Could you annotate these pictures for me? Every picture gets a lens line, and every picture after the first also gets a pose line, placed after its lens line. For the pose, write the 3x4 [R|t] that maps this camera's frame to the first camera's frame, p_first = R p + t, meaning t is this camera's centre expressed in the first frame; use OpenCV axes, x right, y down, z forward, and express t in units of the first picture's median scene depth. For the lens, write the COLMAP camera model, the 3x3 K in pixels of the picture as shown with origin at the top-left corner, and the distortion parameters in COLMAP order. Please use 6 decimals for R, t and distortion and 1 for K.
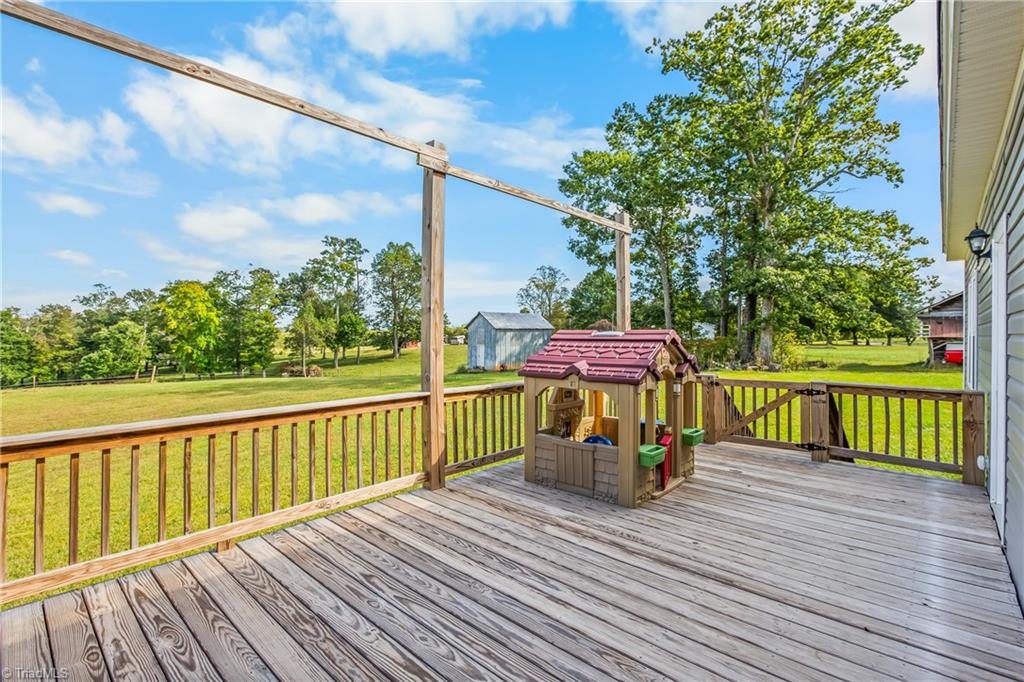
lens RADIAL K [[467.0, 0, 525.4], [0, 467.0, 327.9], [0, 0, 1]] dist [0.003140, -0.000029]
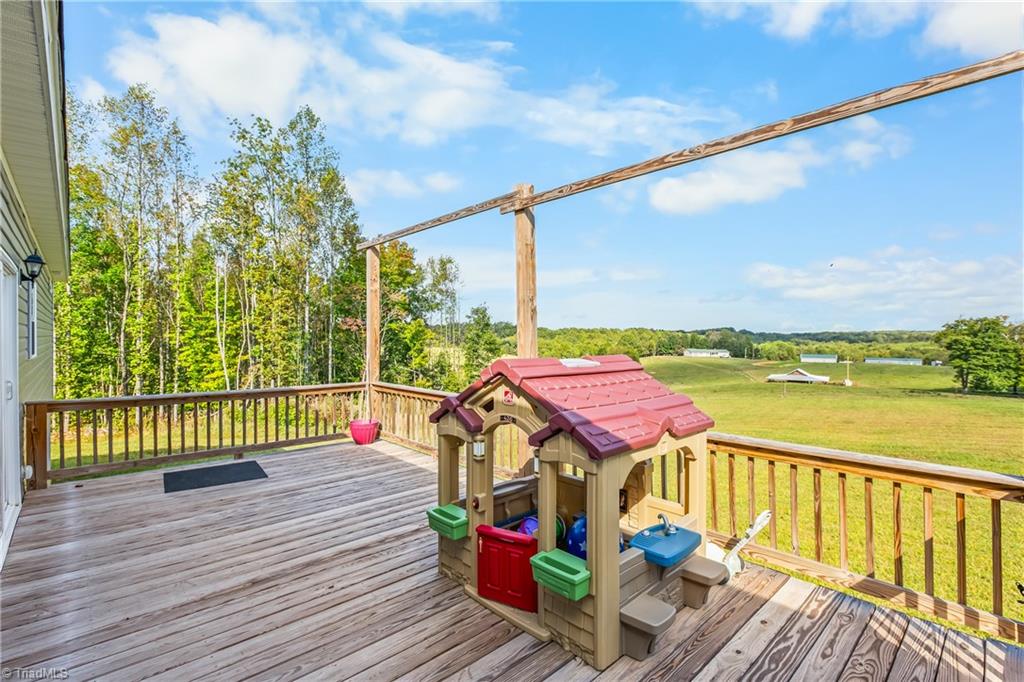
lens RADIAL K [[467.6, 0, 505.1], [0, 467.6, 336.7], [0, 0, 1]] dist [0.000310, -0.000097]
pose [[-0.096008, -0.003322, -0.995375, 1.236673], [0.006266, 0.999973, -0.003942, -0.031869], [0.995361, -0.006616, -0.095985, 1.412281]]
